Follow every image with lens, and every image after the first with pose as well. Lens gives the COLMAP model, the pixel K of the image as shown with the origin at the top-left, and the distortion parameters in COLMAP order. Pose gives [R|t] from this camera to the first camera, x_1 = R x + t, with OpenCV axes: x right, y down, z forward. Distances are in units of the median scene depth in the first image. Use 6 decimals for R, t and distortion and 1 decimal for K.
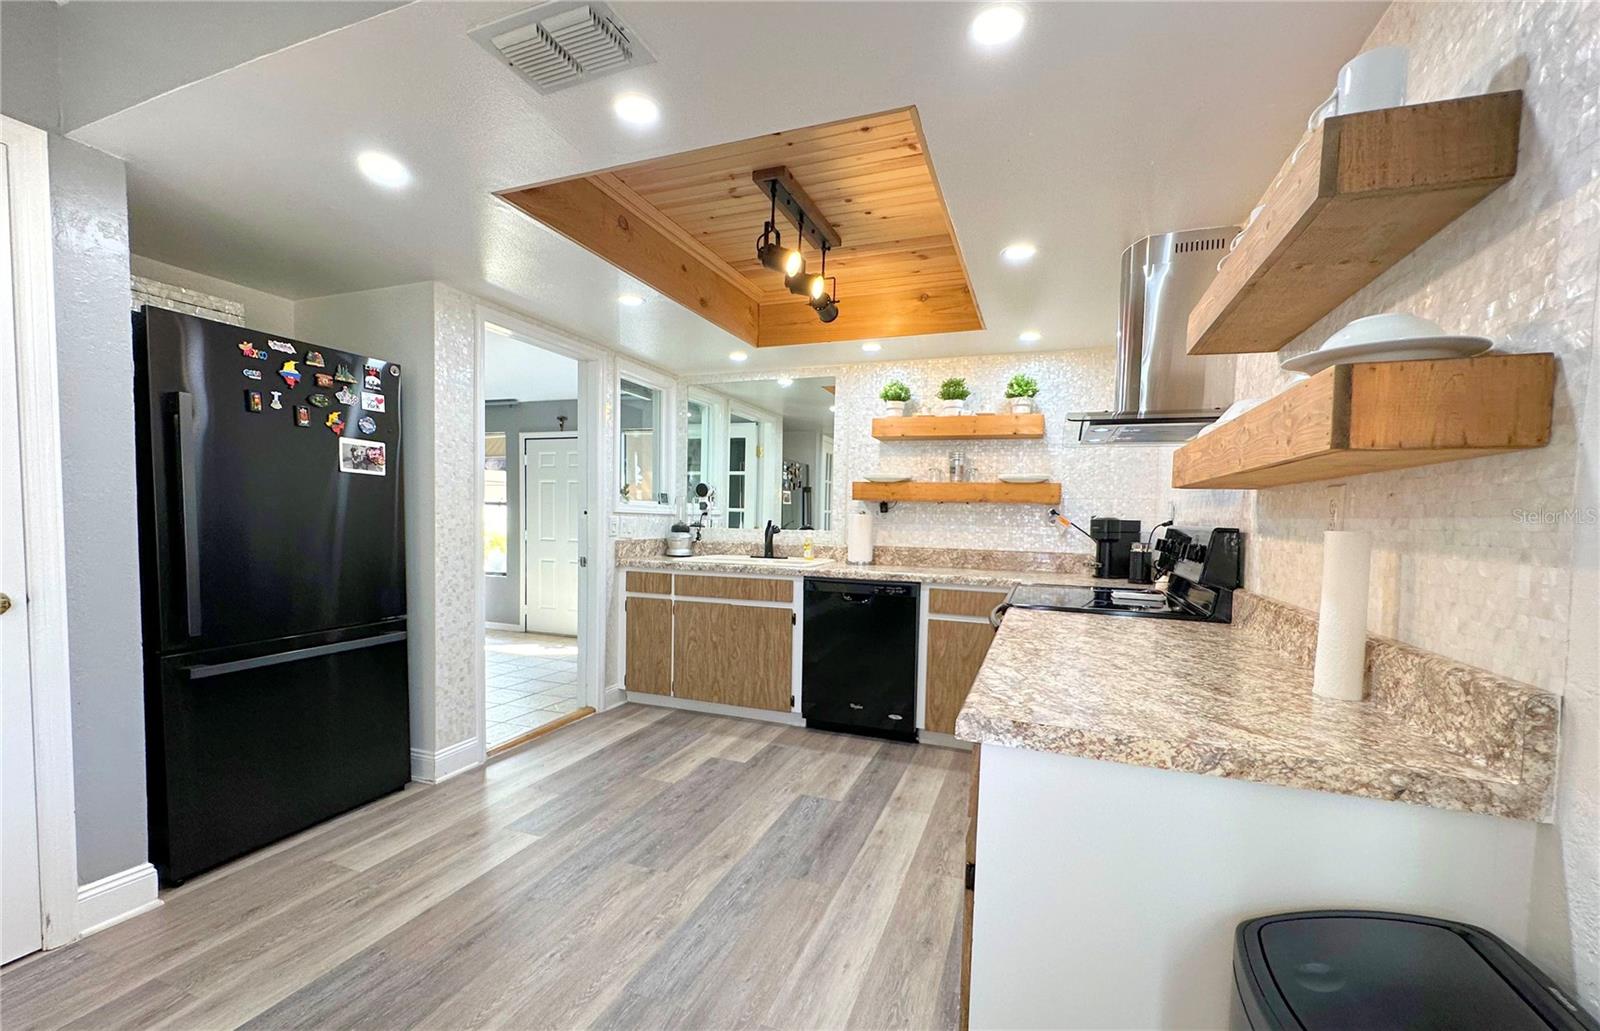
lens RADIAL K [[650.6, 0, 804.0], [0, 650.6, 542.6], [0, 0, 1]] dist [-0.000320, -0.000109]
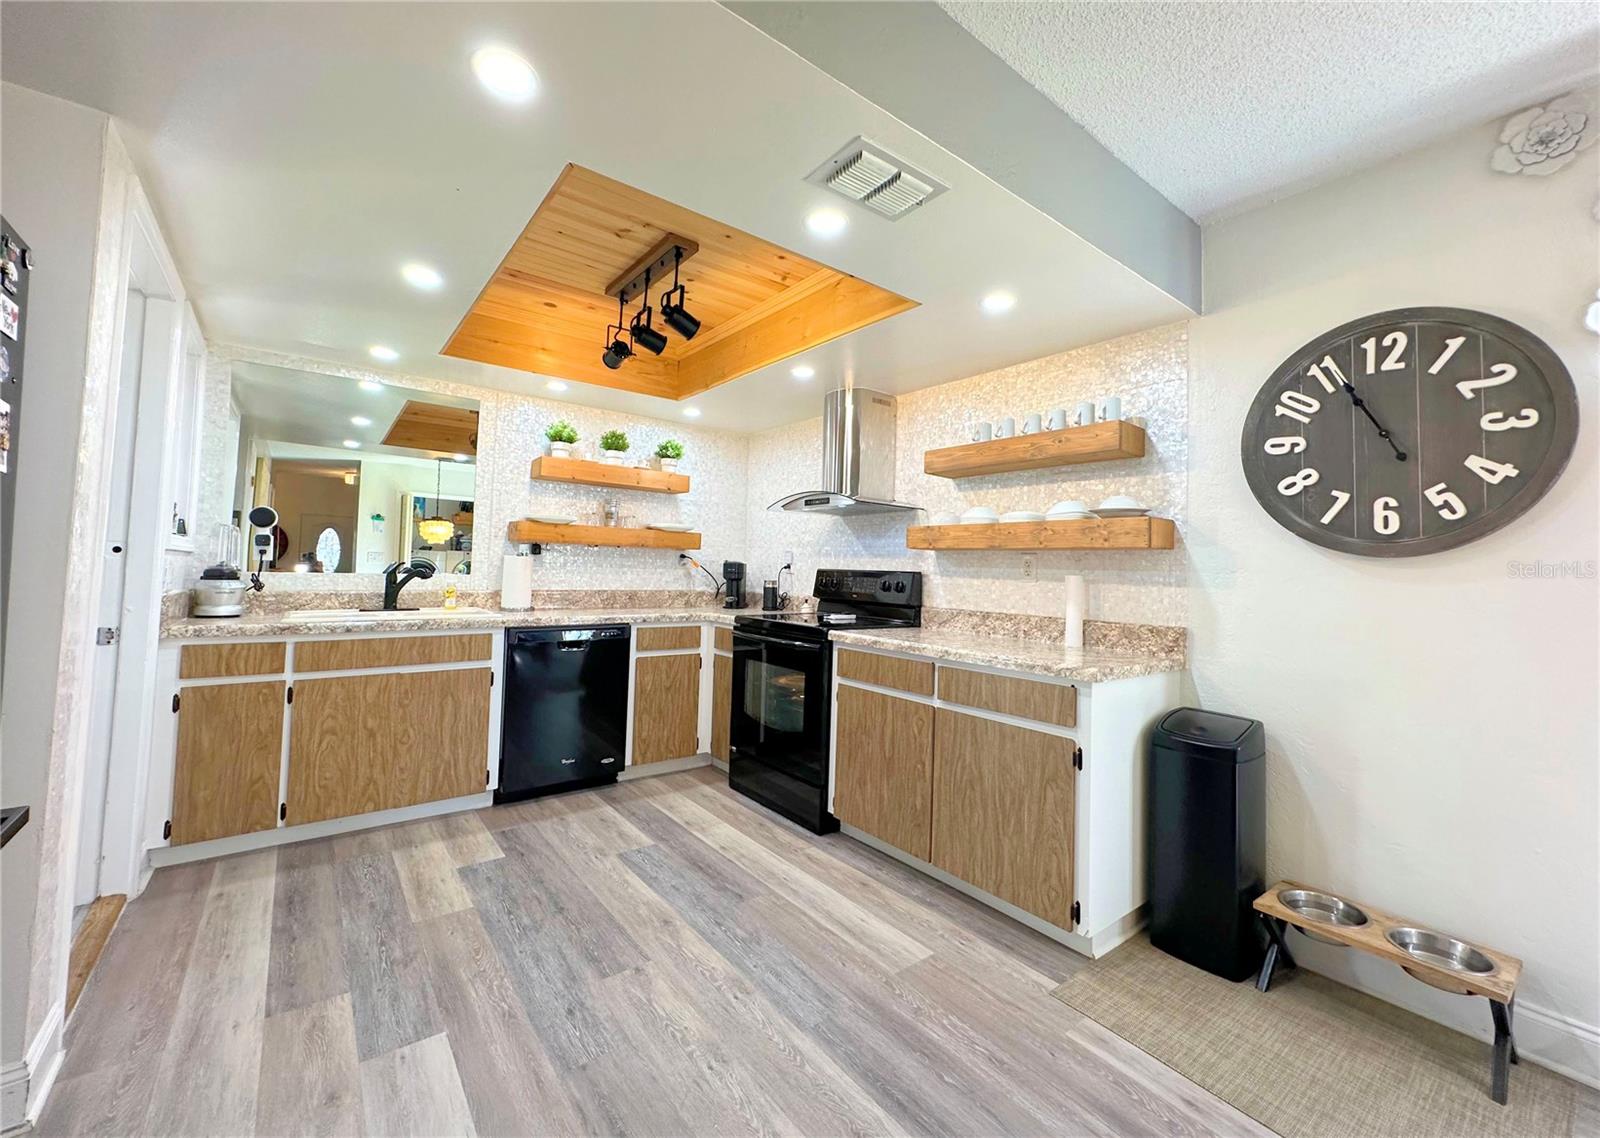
lens RADIAL K [[648.3, 0, 803.0], [0, 648.3, 532.9], [0, 0, 1]] dist [-0.001772, -0.000012]
pose [[0.519247, 0.039490, 0.853711, -0.562159], [0.019153, 0.998143, -0.057820, -0.018022], [-0.854410, 0.046374, 0.517527, 0.207394]]
